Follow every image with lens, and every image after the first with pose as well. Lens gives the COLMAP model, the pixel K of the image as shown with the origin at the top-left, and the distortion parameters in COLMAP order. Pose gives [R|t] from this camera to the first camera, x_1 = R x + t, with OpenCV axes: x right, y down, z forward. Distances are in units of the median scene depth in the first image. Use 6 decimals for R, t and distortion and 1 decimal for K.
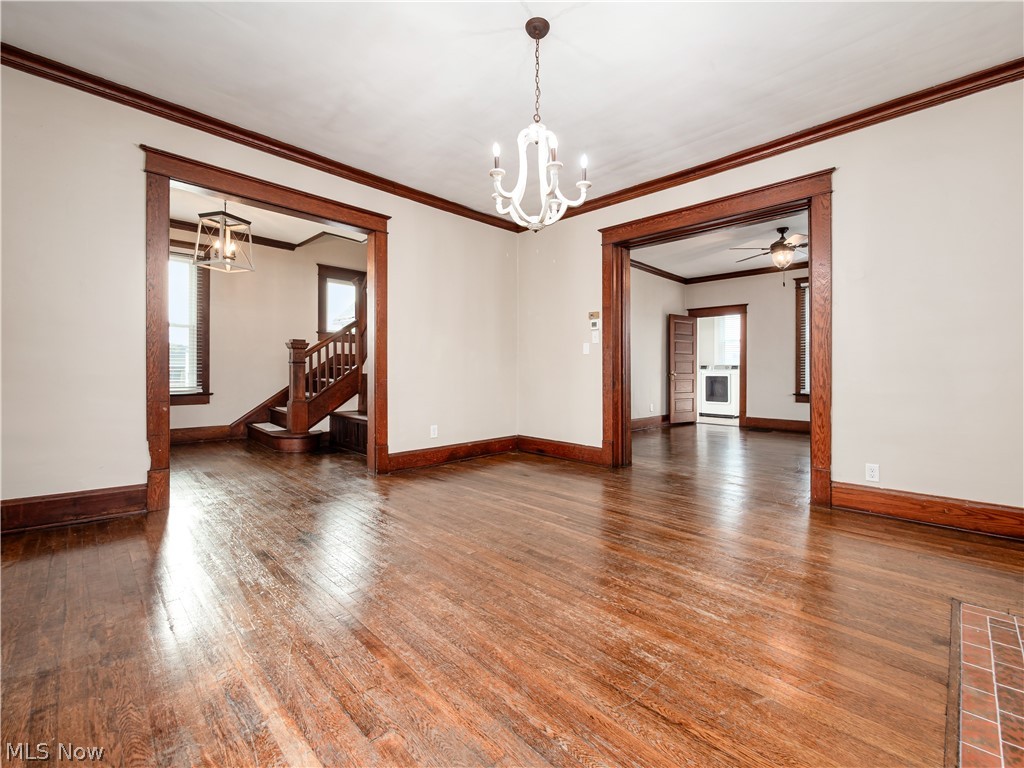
lens RADIAL K [[441.9, 0, 519.4], [0, 441.9, 370.5], [0, 0, 1]] dist [-0.009488, -0.000134]
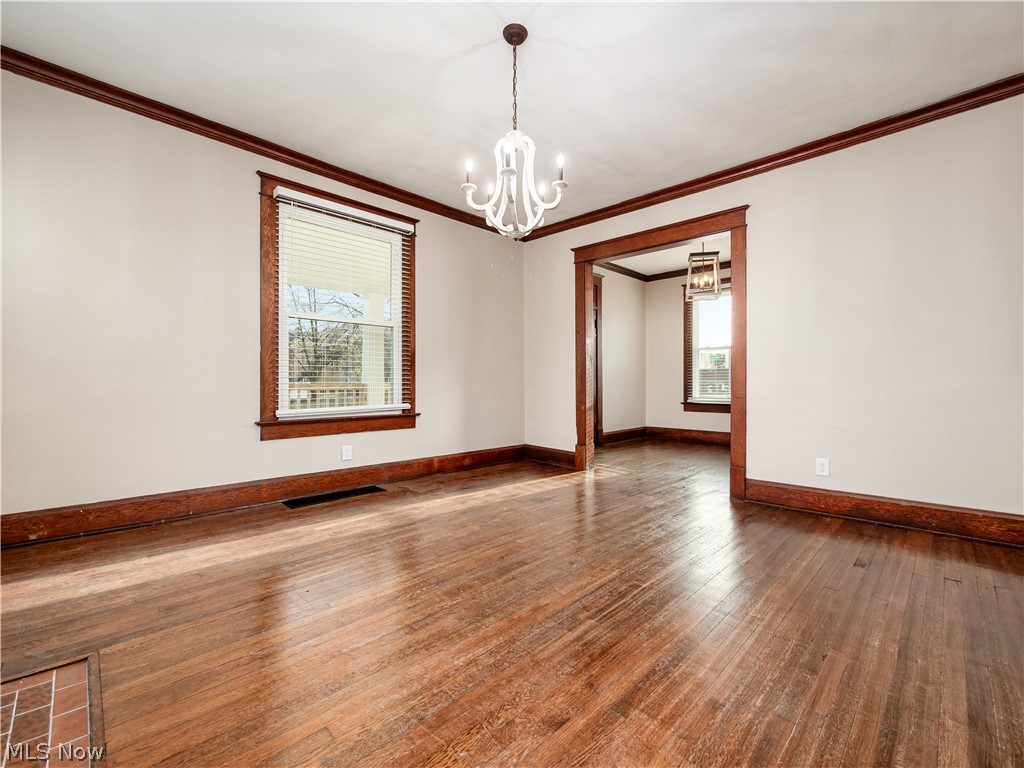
lens RADIAL K [[440.8, 0, 518.0], [0, 440.8, 380.0], [0, 0, 1]] dist [-0.003729, -0.000311]
pose [[-0.001393, -0.016849, -0.999857, 0.940805], [0.000437, 0.999858, -0.016850, 0.017407], [0.999999, -0.000460, -0.001386, 0.919725]]
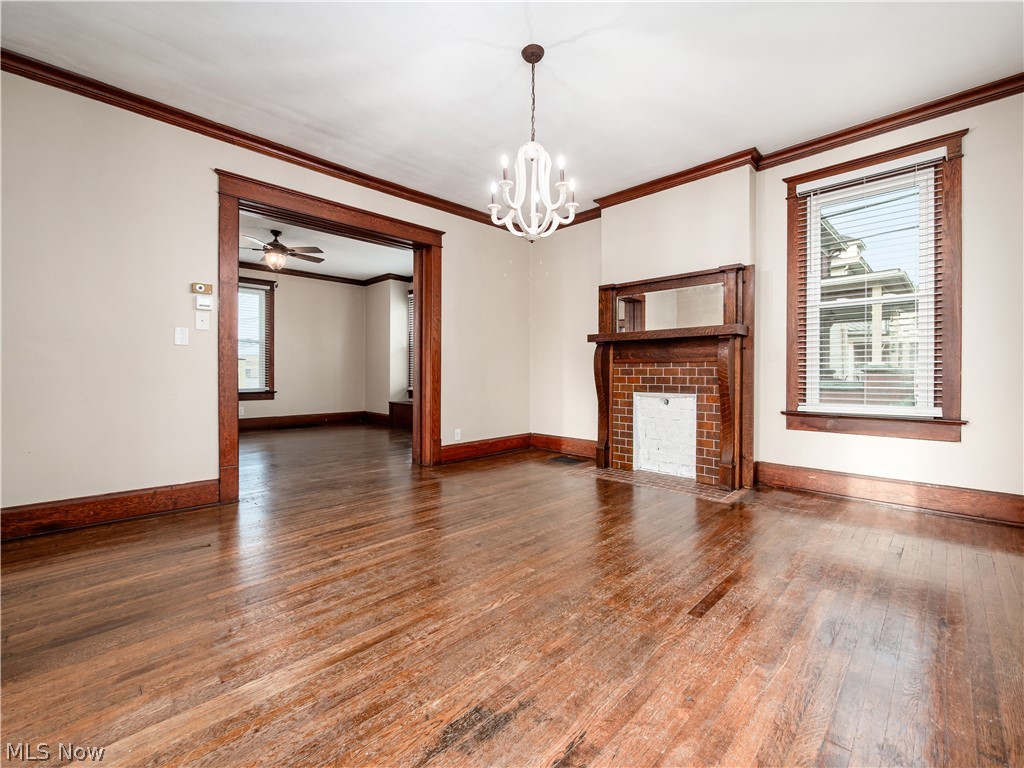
lens RADIAL K [[441.9, 0, 519.4], [0, 441.9, 370.5], [0, 0, 1]] dist [-0.009488, -0.000134]
pose [[-0.006844, -0.001818, 0.999975, -0.946476], [-0.003089, 0.999994, 0.001797, -0.003466], [-0.999972, -0.003077, -0.006849, 0.947747]]
